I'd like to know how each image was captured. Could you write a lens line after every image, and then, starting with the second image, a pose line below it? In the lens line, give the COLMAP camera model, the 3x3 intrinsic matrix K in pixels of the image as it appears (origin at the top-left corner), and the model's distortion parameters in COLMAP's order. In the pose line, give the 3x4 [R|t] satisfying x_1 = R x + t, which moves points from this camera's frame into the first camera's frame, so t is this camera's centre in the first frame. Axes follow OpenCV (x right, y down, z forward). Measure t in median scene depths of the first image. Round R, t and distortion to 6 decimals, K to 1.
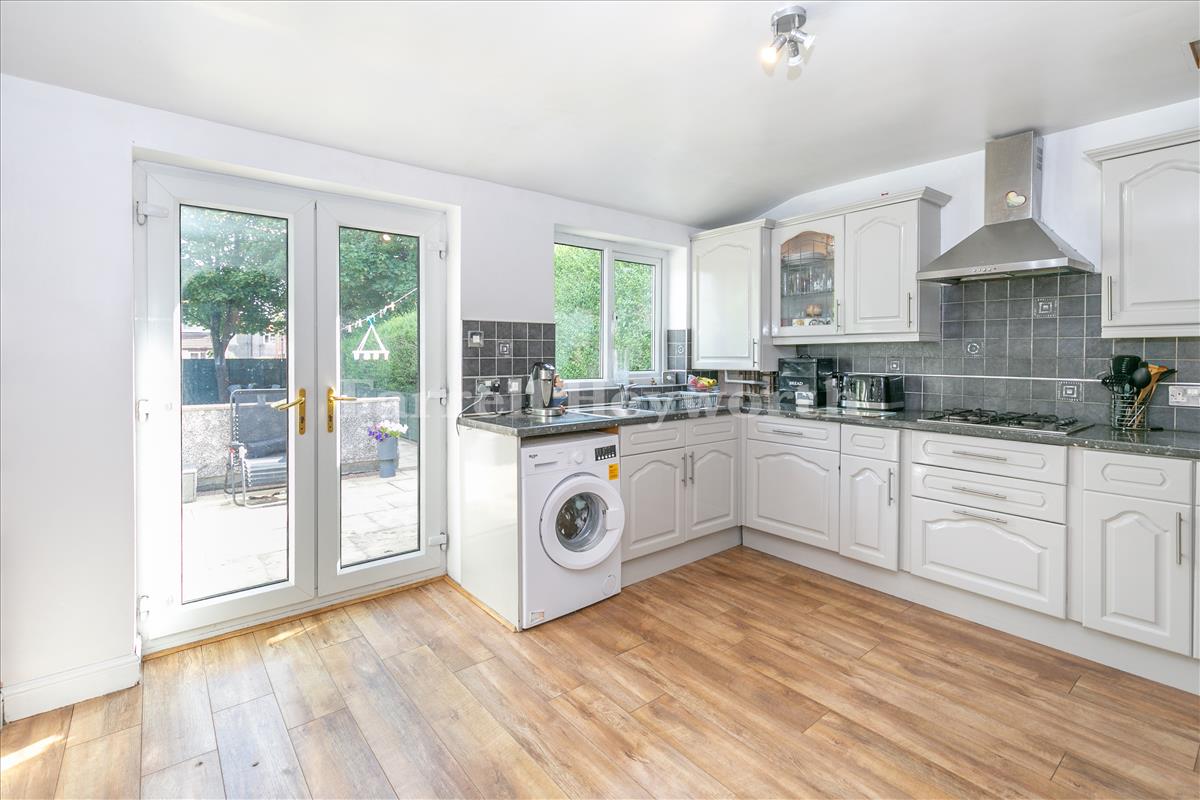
lens RADIAL K [[541.5, 0, 604.5], [0, 541.5, 345.7], [0, 0, 1]] dist [0.008400, -0.000765]
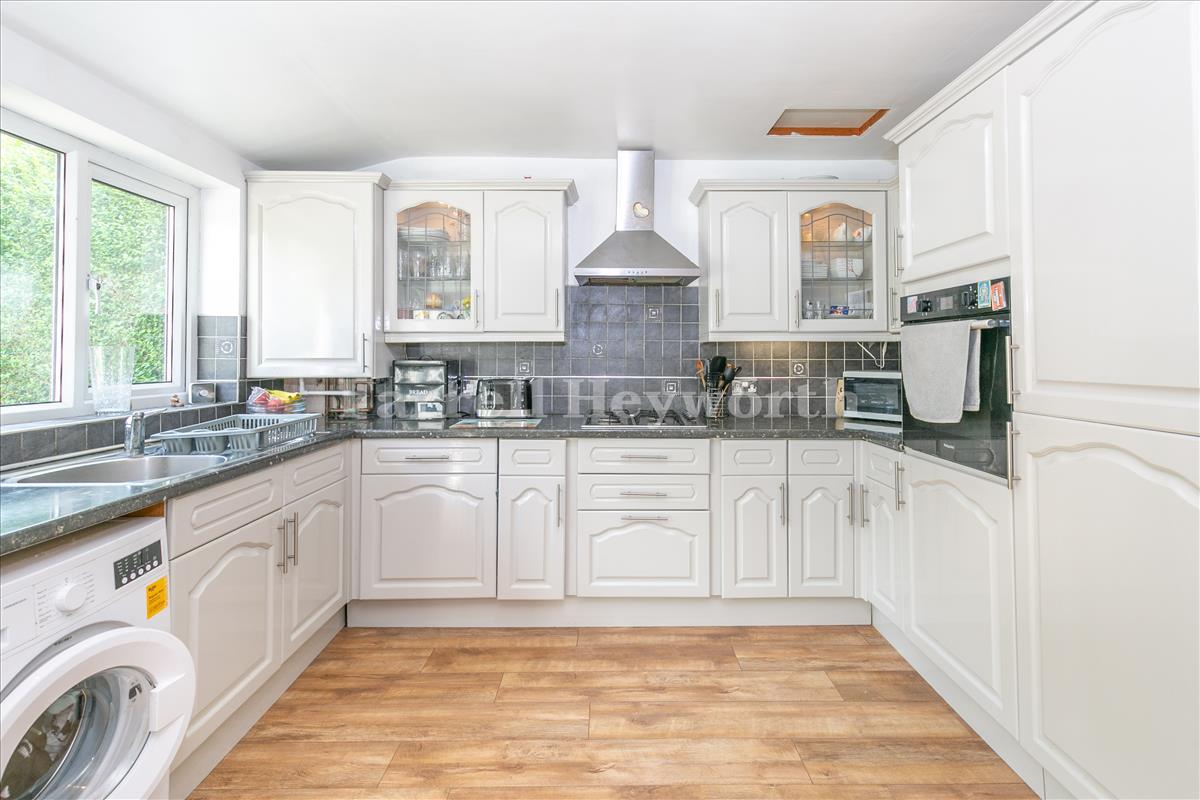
lens RADIAL K [[541.5, 0, 604.5], [0, 541.5, 345.7], [0, 0, 1]] dist [0.008400, -0.000765]
pose [[0.626663, 0.015535, 0.779136, -0.115112], [-0.012913, 0.999871, -0.009550, 0.007778], [-0.779184, -0.004076, 0.626782, 0.383200]]
